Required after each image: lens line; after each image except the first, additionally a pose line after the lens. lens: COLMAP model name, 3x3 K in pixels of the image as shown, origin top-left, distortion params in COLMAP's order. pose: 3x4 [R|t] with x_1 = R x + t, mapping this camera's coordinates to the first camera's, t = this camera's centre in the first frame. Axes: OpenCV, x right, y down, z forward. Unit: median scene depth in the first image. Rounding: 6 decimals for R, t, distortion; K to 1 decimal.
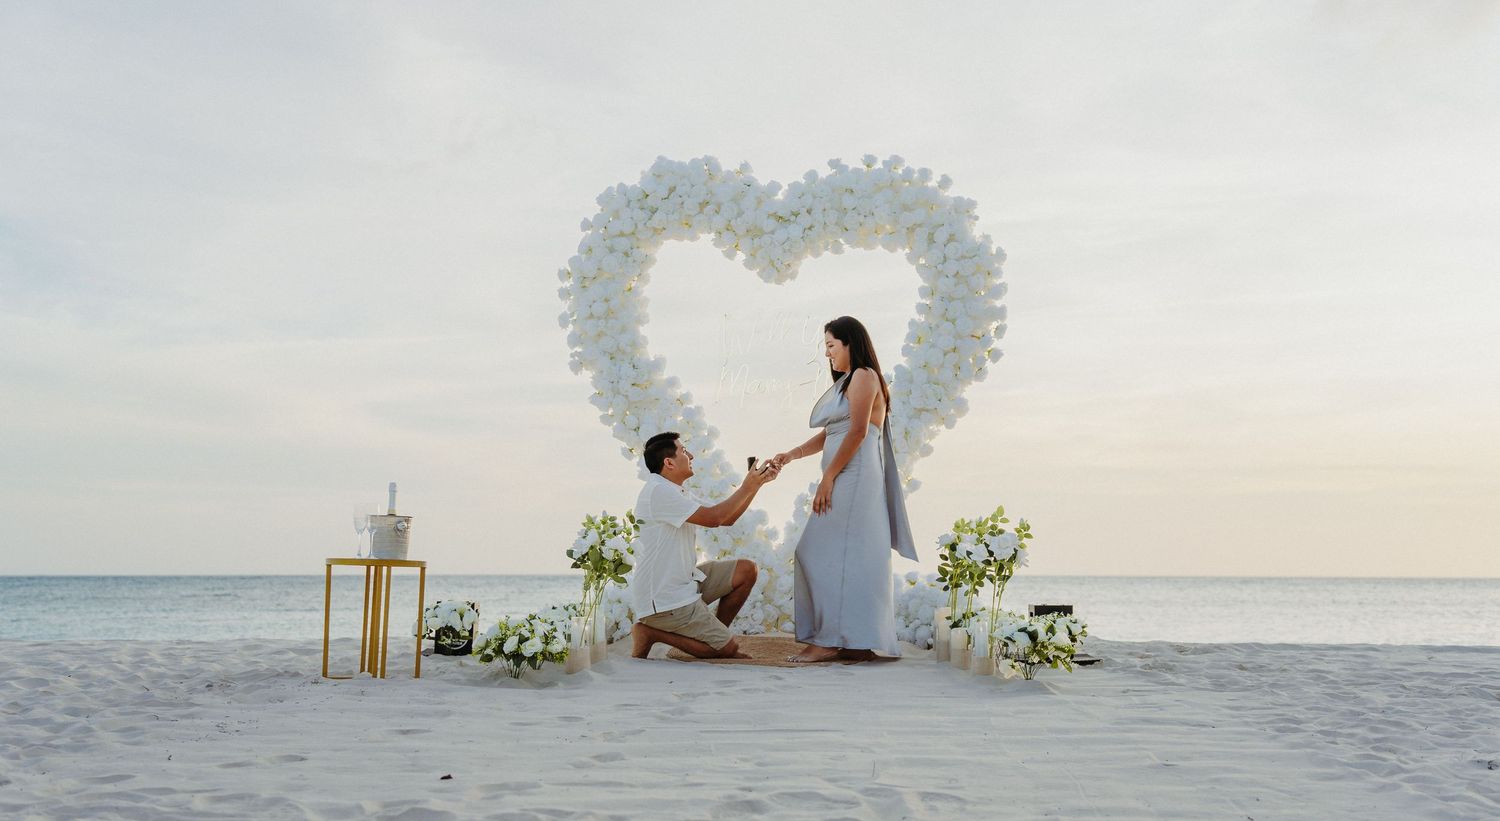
lens RADIAL K [[1655.7, 0, 745.9], [0, 1655.7, 475.0], [0, 0, 1]] dist [0.229289, 0.003710]
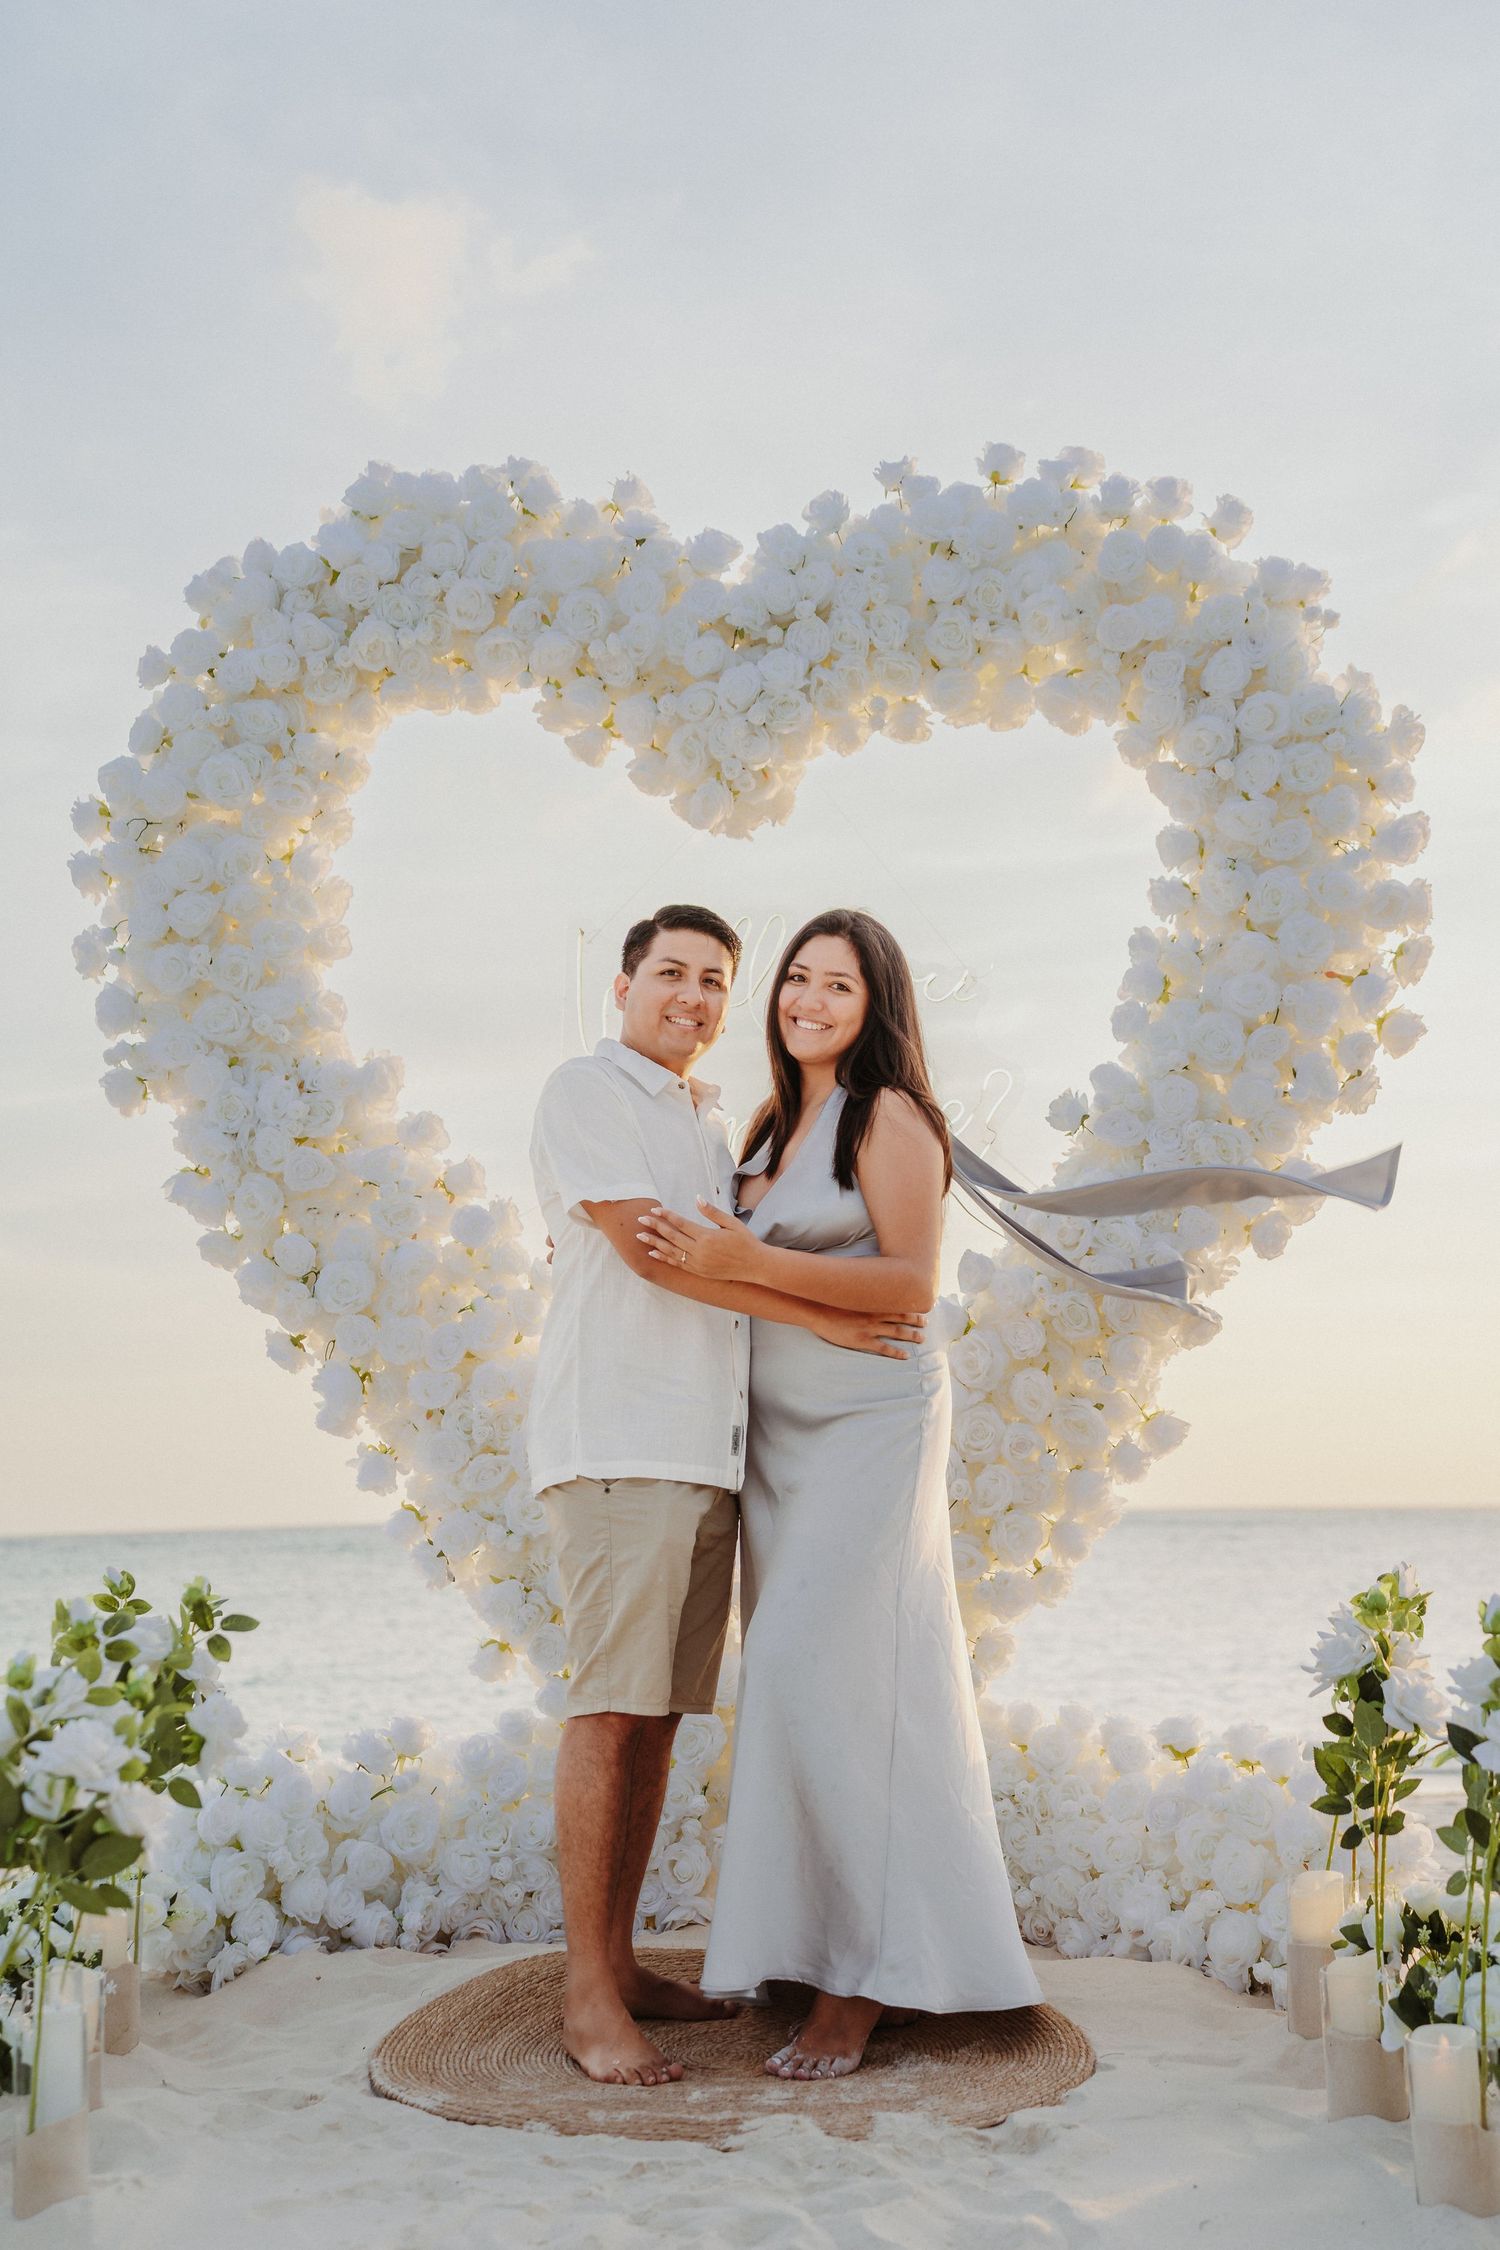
lens RADIAL K [[3016.4, 0, 750.0], [0, 3016.4, 1125.0], [0, 0, 1]] dist [0.333478, 0.023090]
pose [[0.999668, -0.018754, 0.017680, 0.010735], [0.019935, 0.997405, -0.069185, -0.014323], [-0.016336, 0.069514, 0.997447, 0.402199]]
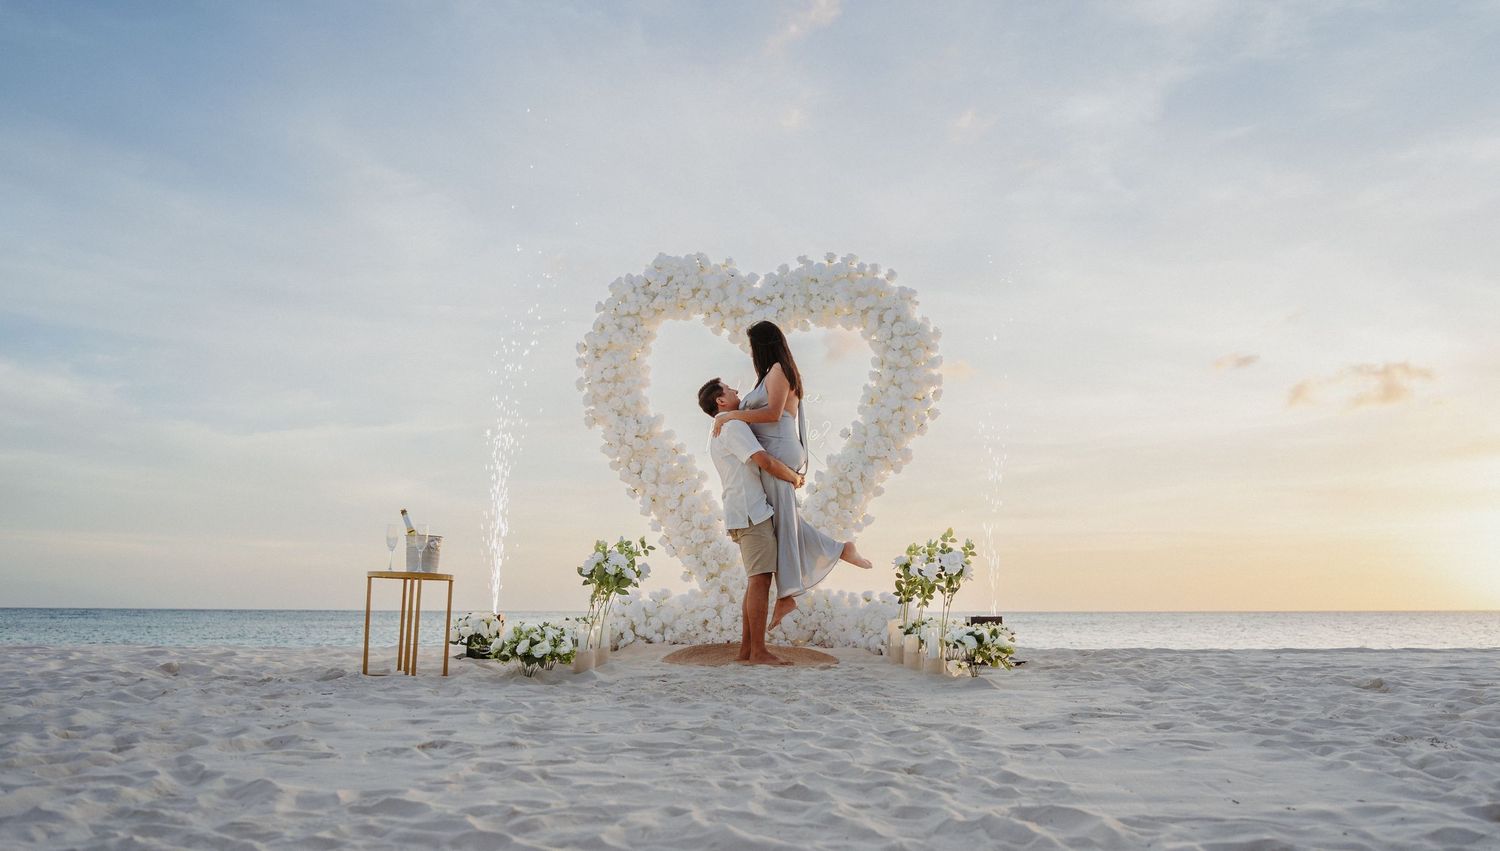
lens RADIAL K [[1208.3, 0, 760.4], [0, 1208.3, 481.0], [0, 0, 1]] dist [-0.001843, -0.000256]
pose [[0.999616, 0.003184, 0.027541, -0.001812], [-0.001889, 0.998897, -0.046907, 0.019319], [-0.027660, 0.046837, 0.998519, 0.119284]]
